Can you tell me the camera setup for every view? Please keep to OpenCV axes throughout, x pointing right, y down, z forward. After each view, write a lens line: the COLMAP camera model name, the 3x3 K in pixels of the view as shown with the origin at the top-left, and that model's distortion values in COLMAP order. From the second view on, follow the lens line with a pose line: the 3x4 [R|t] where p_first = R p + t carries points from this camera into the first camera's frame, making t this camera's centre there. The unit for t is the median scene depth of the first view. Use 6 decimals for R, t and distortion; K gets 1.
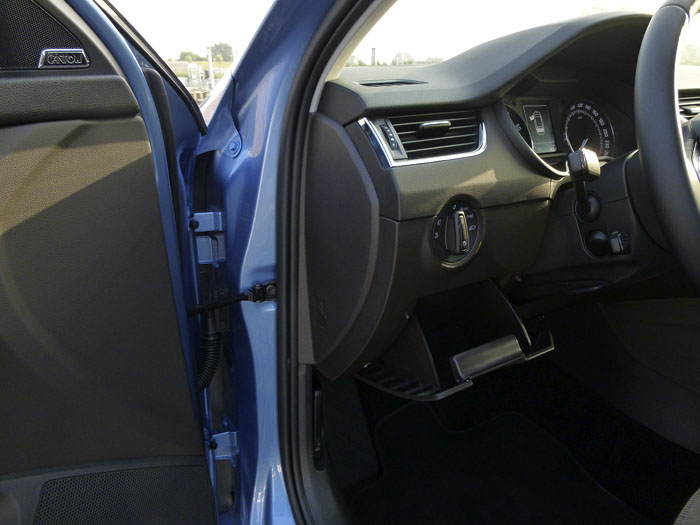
lens RADIAL K [[499.5, 0, 350.7], [0, 499.5, 265.8], [0, 0, 1]] dist [-0.057477, 0.007257]
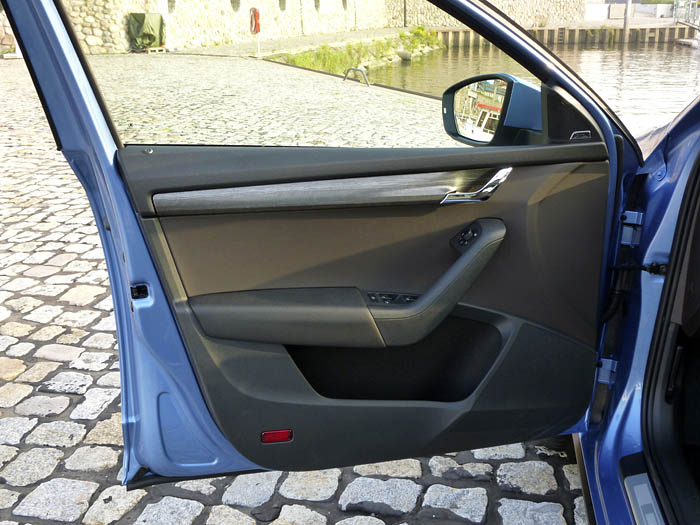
lens RADIAL K [[710.3, 0, 347.2], [0, 710.3, 264.3], [0, 0, 1]] dist [-0.056149, 0.000000]
pose [[0.756977, 0.216377, -0.616576, 0.428892], [-0.220733, 0.972791, 0.070388, 0.097553], [0.615030, 0.082817, 0.784142, -1.277869]]
